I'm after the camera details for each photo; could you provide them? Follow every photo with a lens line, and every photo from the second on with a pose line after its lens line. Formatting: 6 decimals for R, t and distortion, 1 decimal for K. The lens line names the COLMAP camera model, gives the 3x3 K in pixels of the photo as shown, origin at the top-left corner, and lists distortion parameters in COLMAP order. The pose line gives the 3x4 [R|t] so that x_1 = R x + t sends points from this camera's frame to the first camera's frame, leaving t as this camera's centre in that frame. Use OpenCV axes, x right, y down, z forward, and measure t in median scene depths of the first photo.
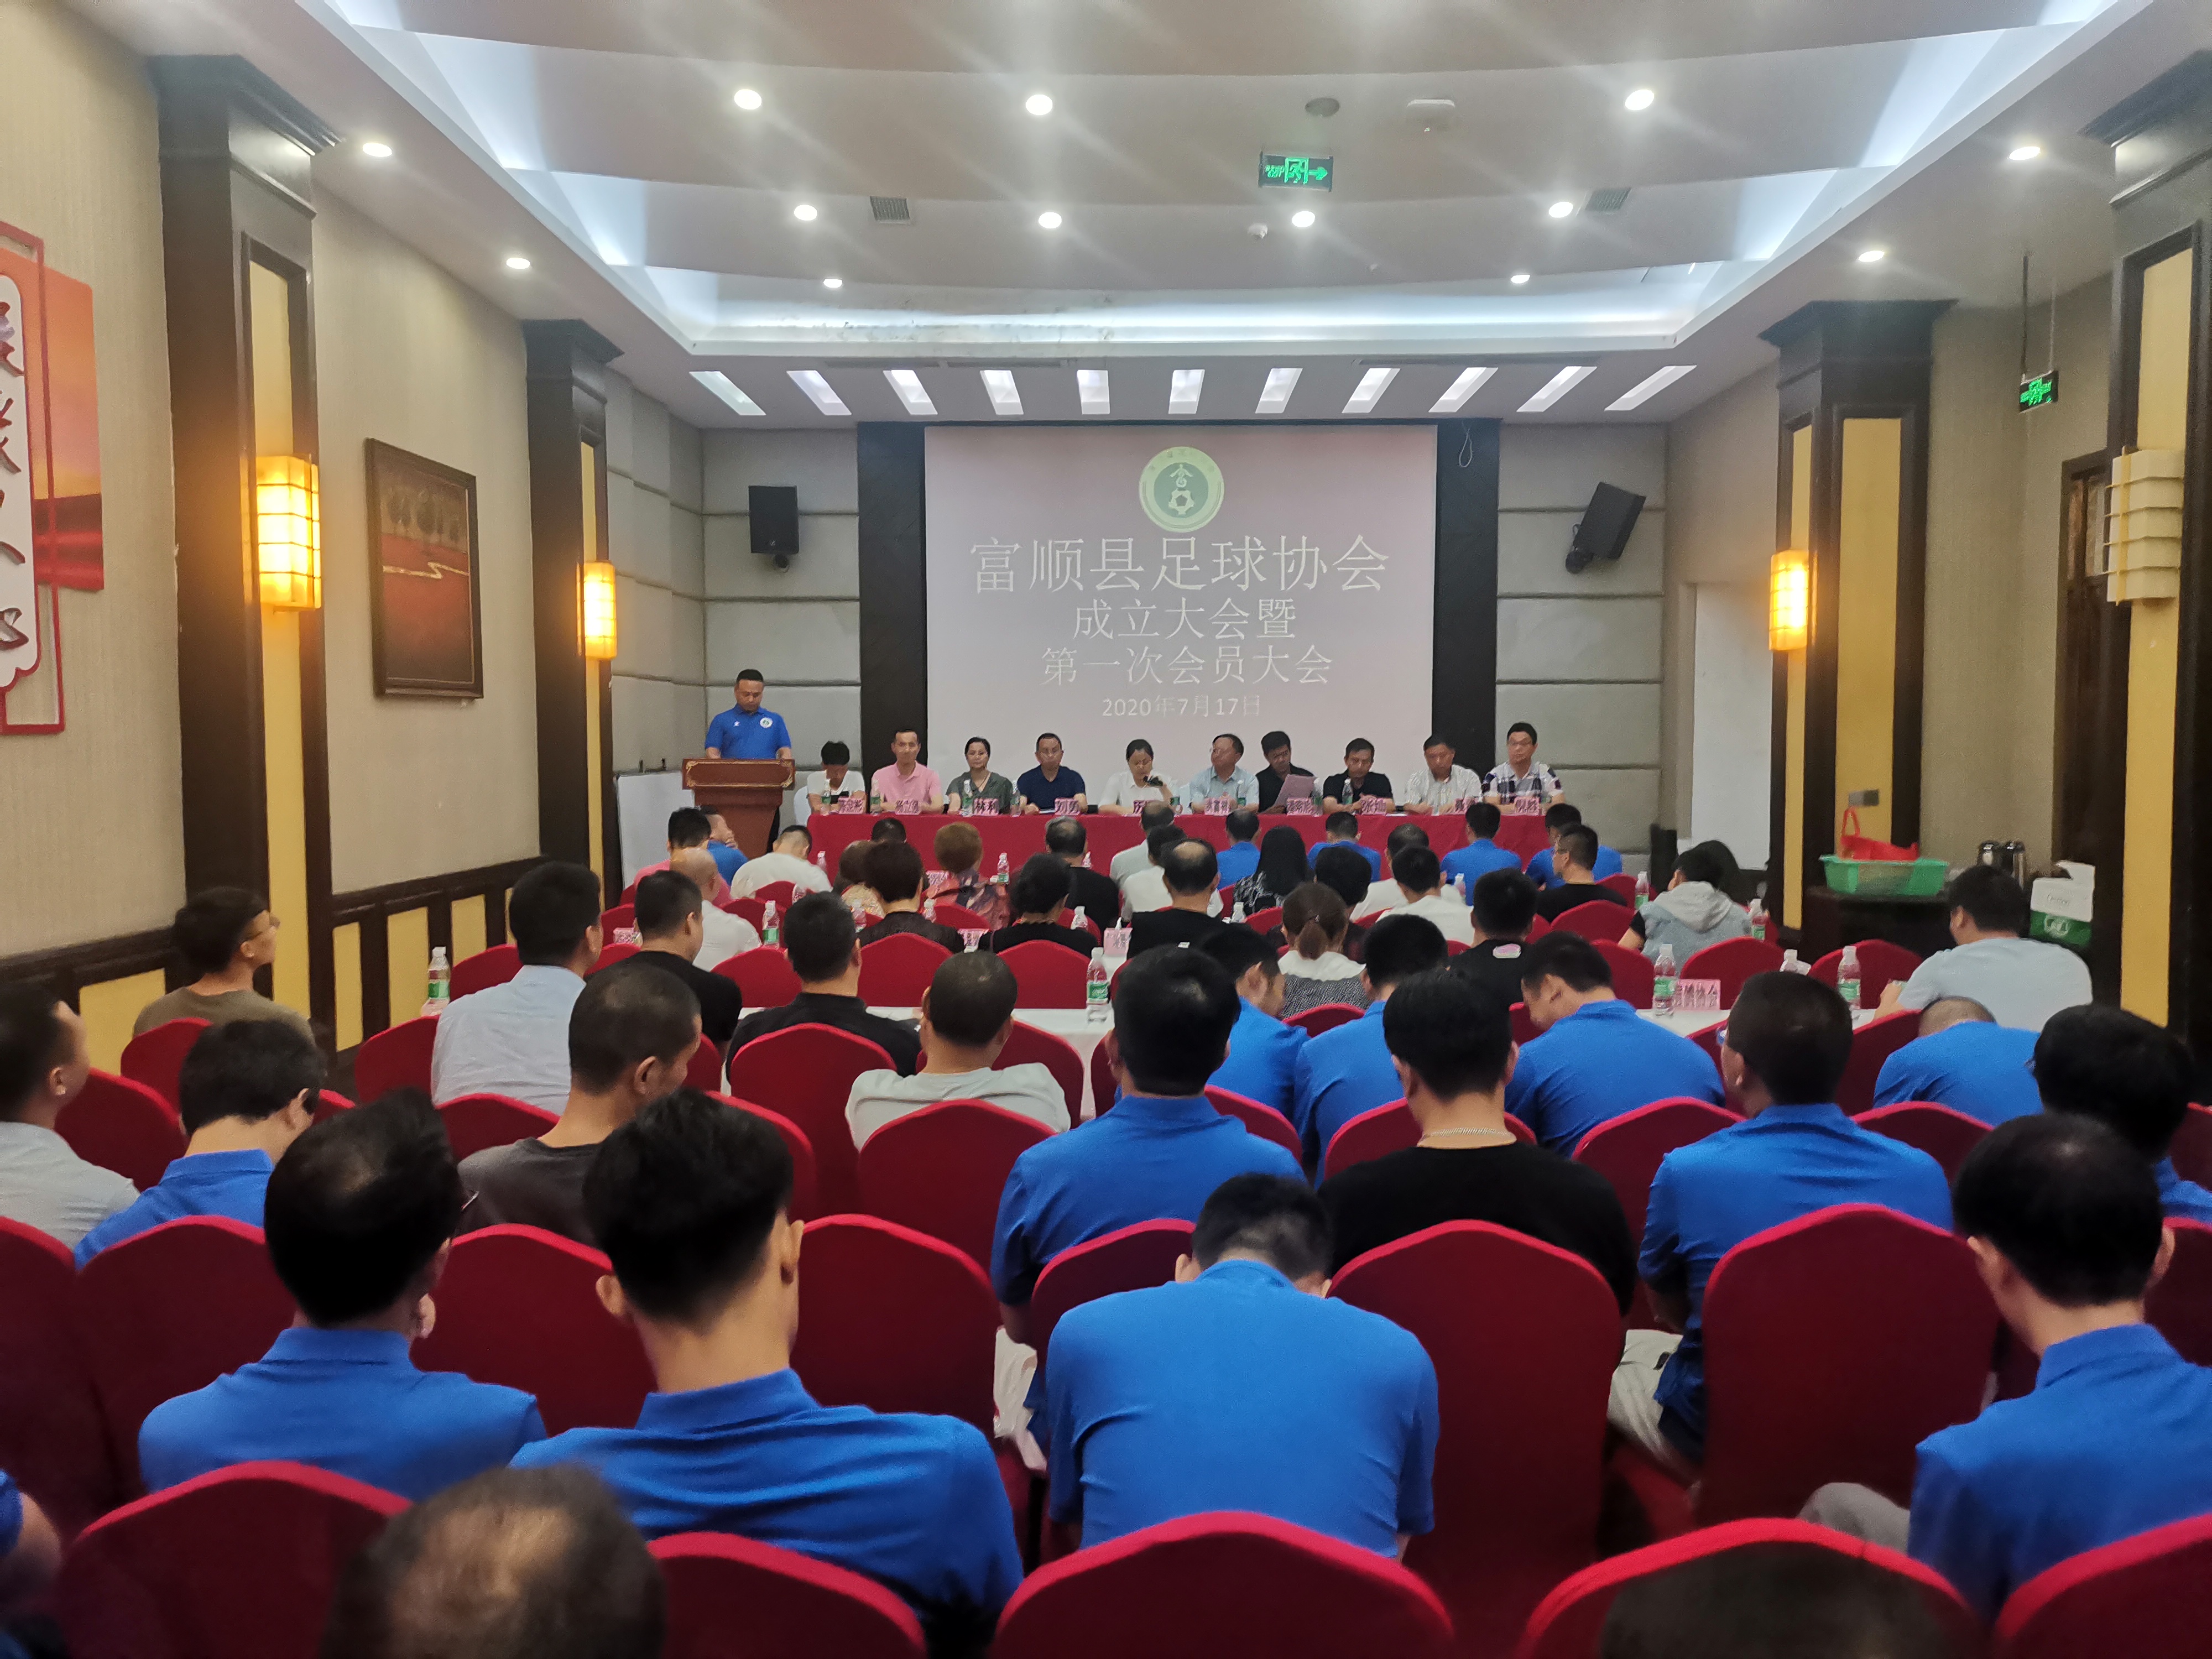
lens RADIAL K [[1644.8, 0, 1079.1], [0, 1644.8, 832.7], [0, 0, 1]] dist [0.001921, 0.001688]
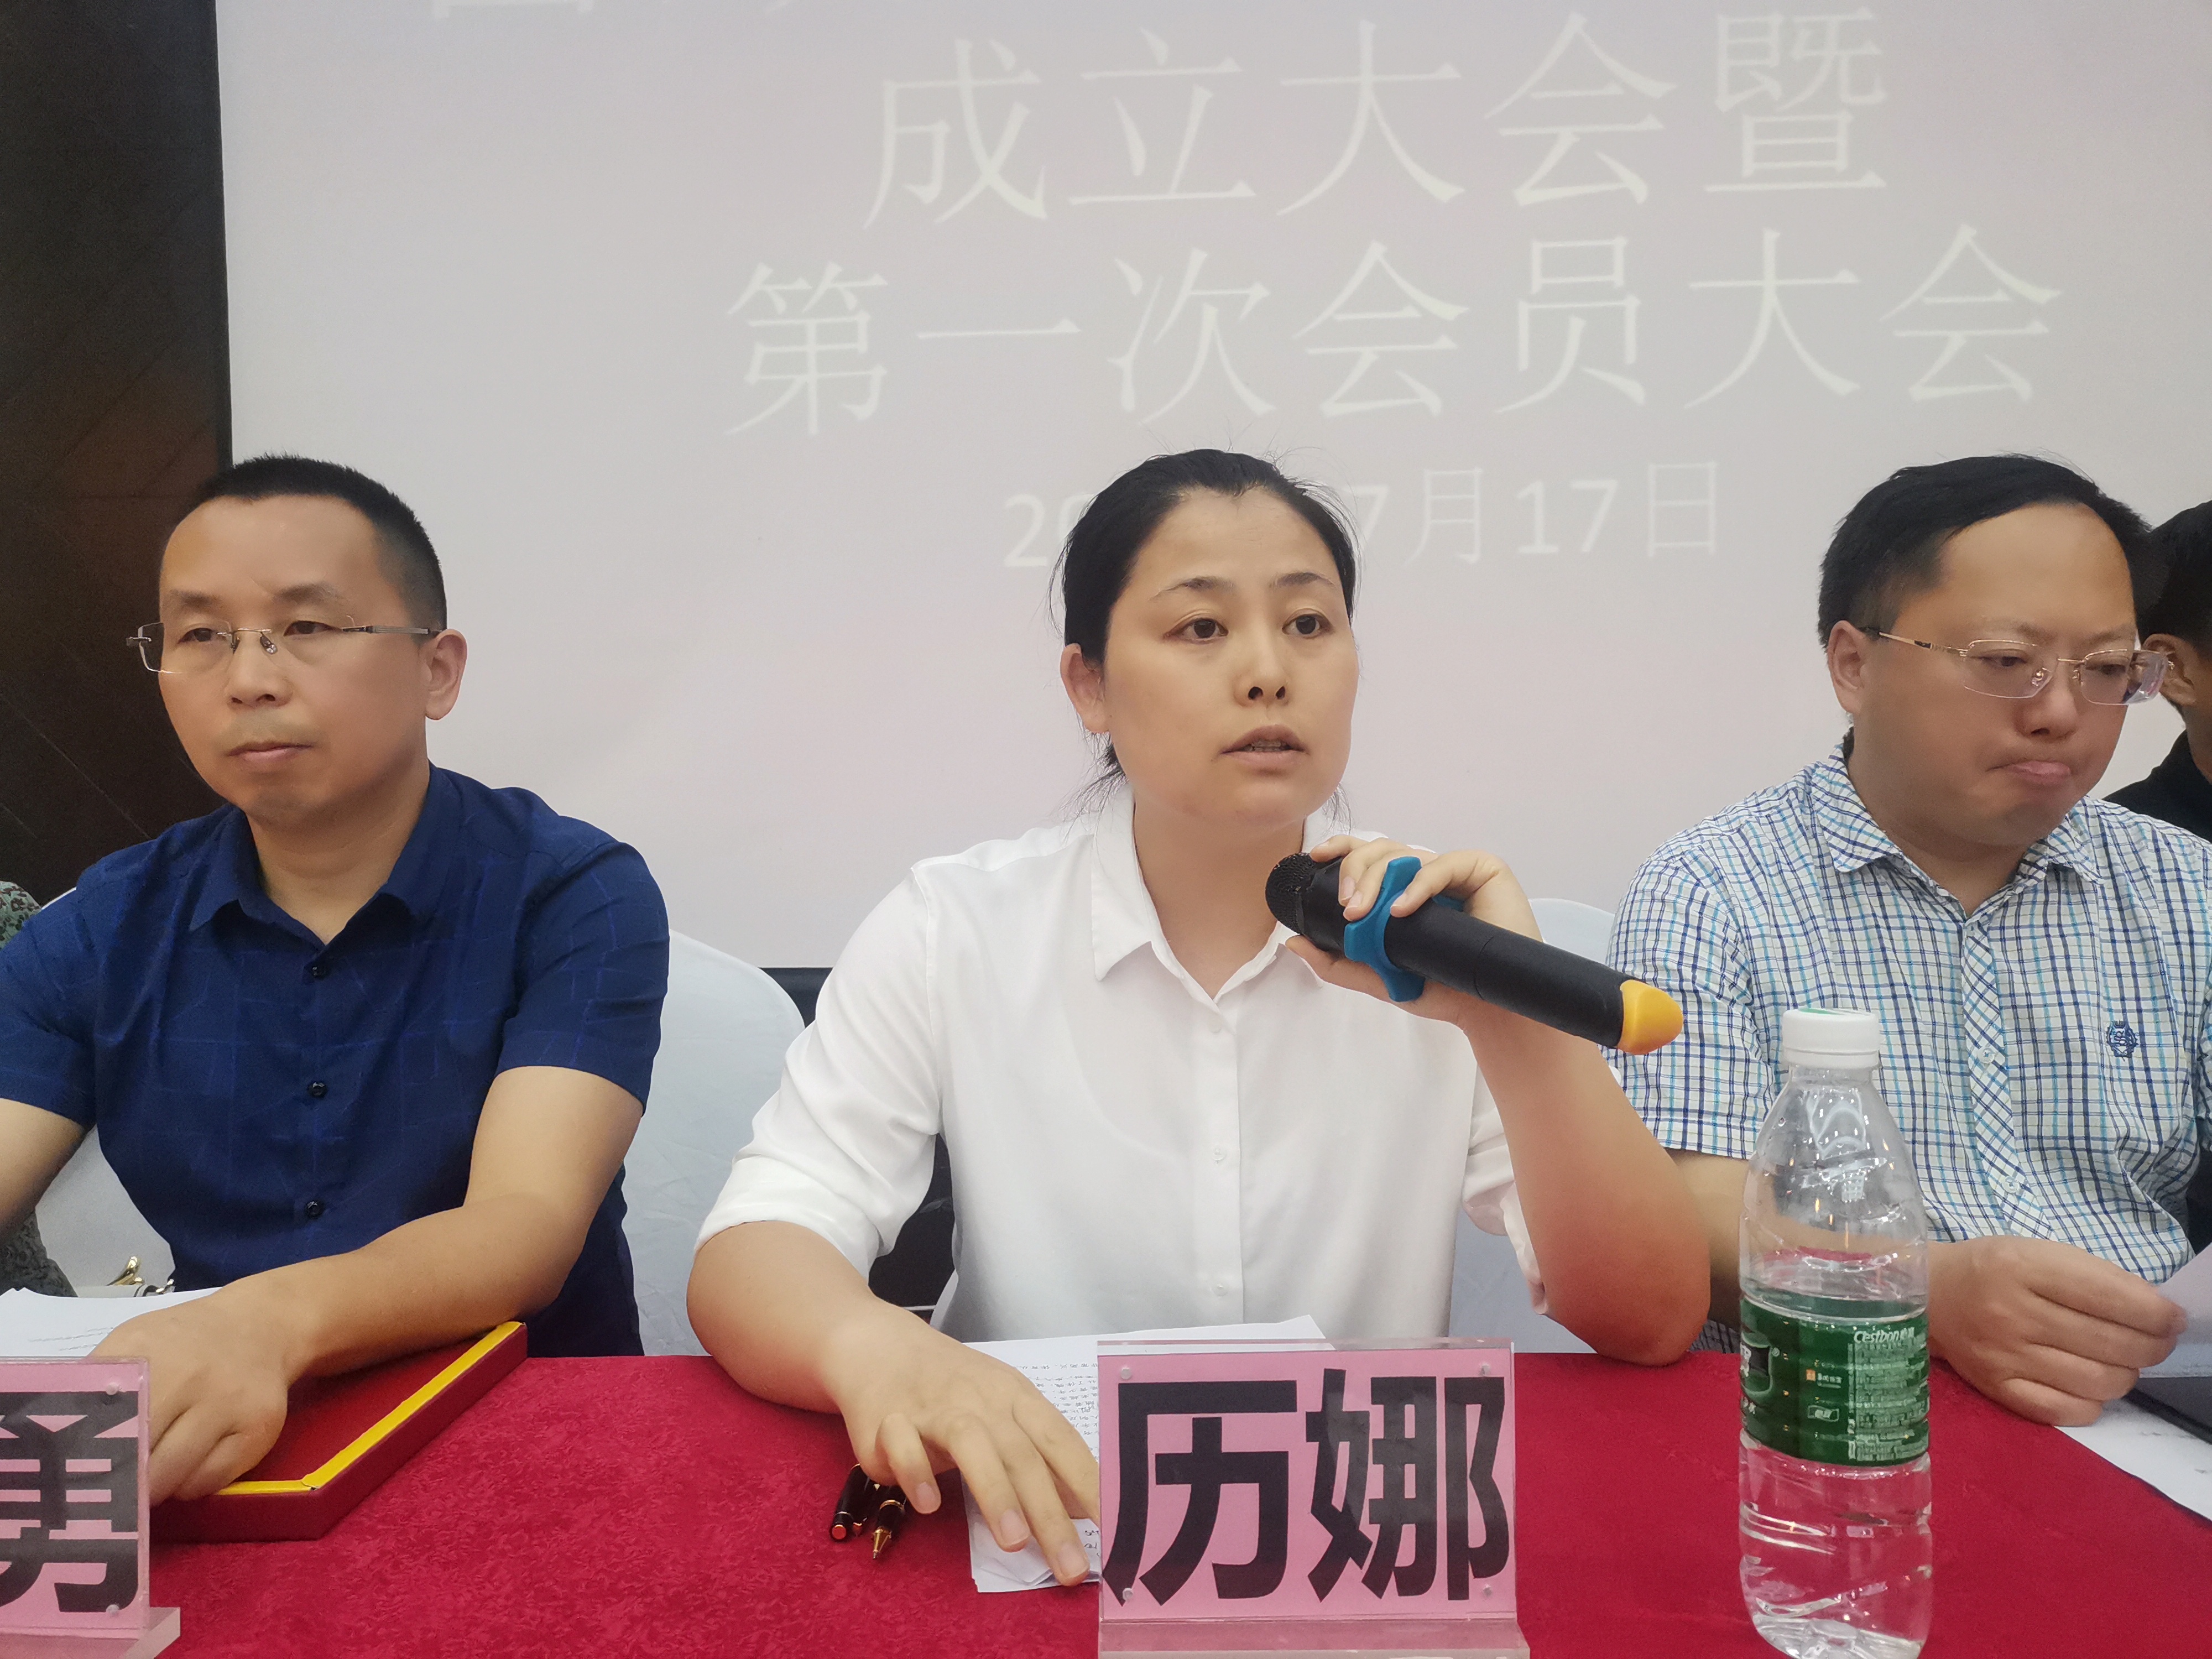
lens RADIAL K [[1661.4, 0, 1106.0], [0, 1661.4, 829.5], [0, 0, 1]] dist [-0.000020, -0.001481]
pose [[0.999909, -0.013179, 0.003028, 0.035200], [0.013270, 0.999389, -0.032337, -0.037630], [-0.002600, 0.032374, 0.999472, 1.028083]]
